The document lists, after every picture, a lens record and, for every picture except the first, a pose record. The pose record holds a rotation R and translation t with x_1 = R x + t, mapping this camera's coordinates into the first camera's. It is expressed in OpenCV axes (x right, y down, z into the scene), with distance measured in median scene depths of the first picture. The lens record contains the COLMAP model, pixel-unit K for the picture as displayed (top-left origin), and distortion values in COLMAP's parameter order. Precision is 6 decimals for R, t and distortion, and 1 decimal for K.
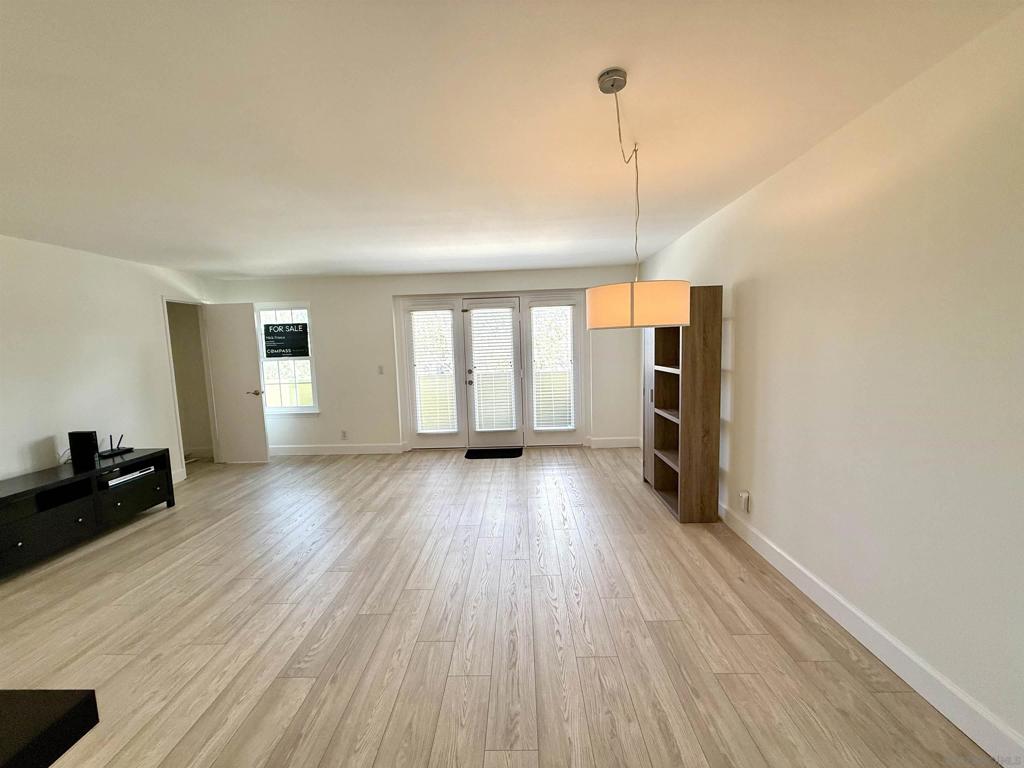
lens RADIAL K [[409.7, 0, 510.5], [0, 409.7, 390.8], [0, 0, 1]] dist [-0.000575, -0.000420]
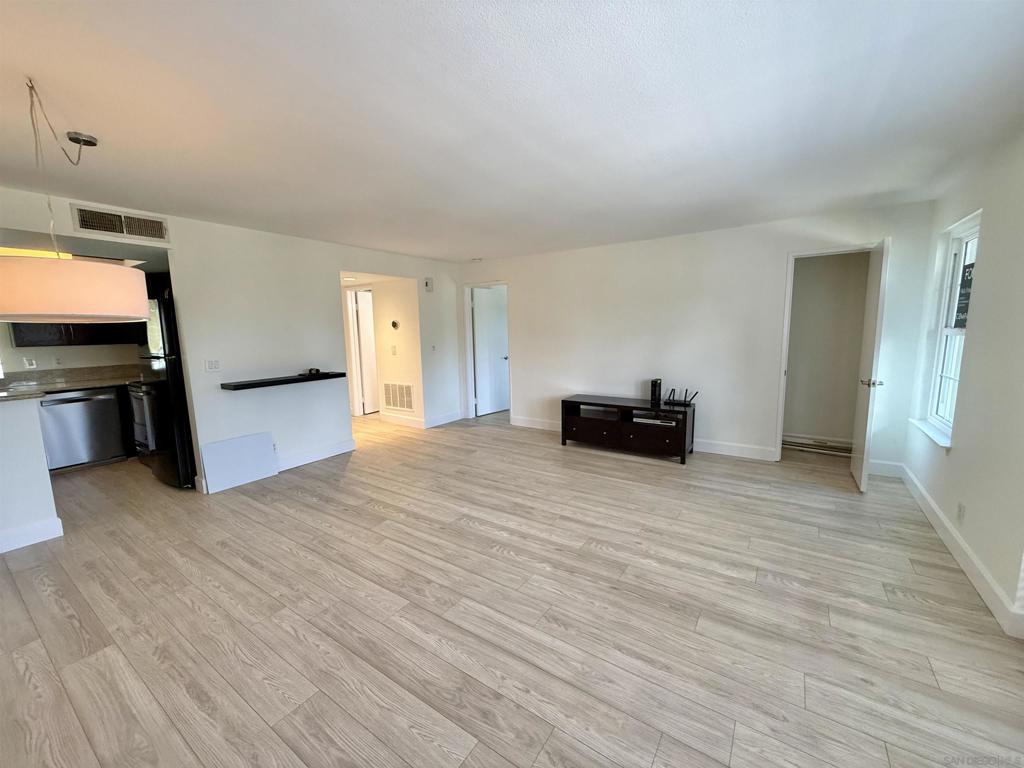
lens RADIAL K [[409.7, 0, 507.1], [0, 409.7, 379.0], [0, 0, 1]] dist [-0.000575, -0.000420]
pose [[-0.542555, 0.146070, -0.827223, 0.251073], [-0.057651, 0.975969, 0.210147, -0.121255], [0.838039, 0.161706, -0.521096, 1.015365]]
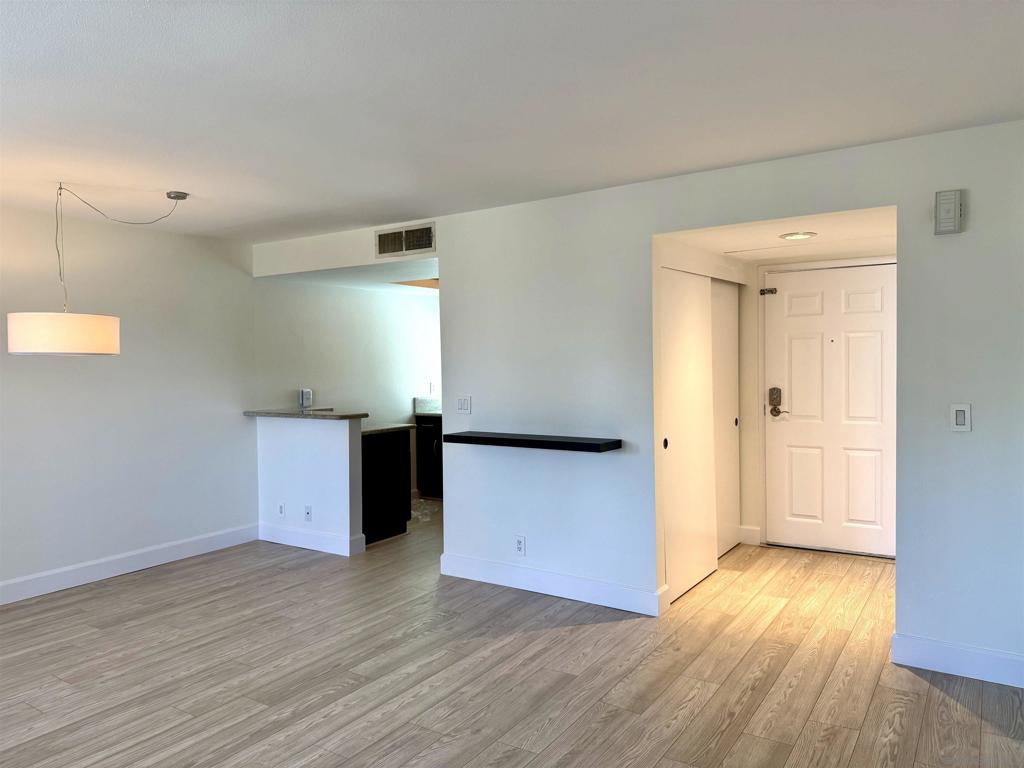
lens RADIAL K [[722.7, 0, 508.0], [0, 722.7, 385.0], [0, 0, 1]] dist [0.027906, -0.015563]
pose [[-0.843414, 0.026931, 0.536589, -0.769195], [0.102728, 0.988400, 0.111860, -0.082332], [-0.527352, 0.149467, -0.836397, 0.930975]]
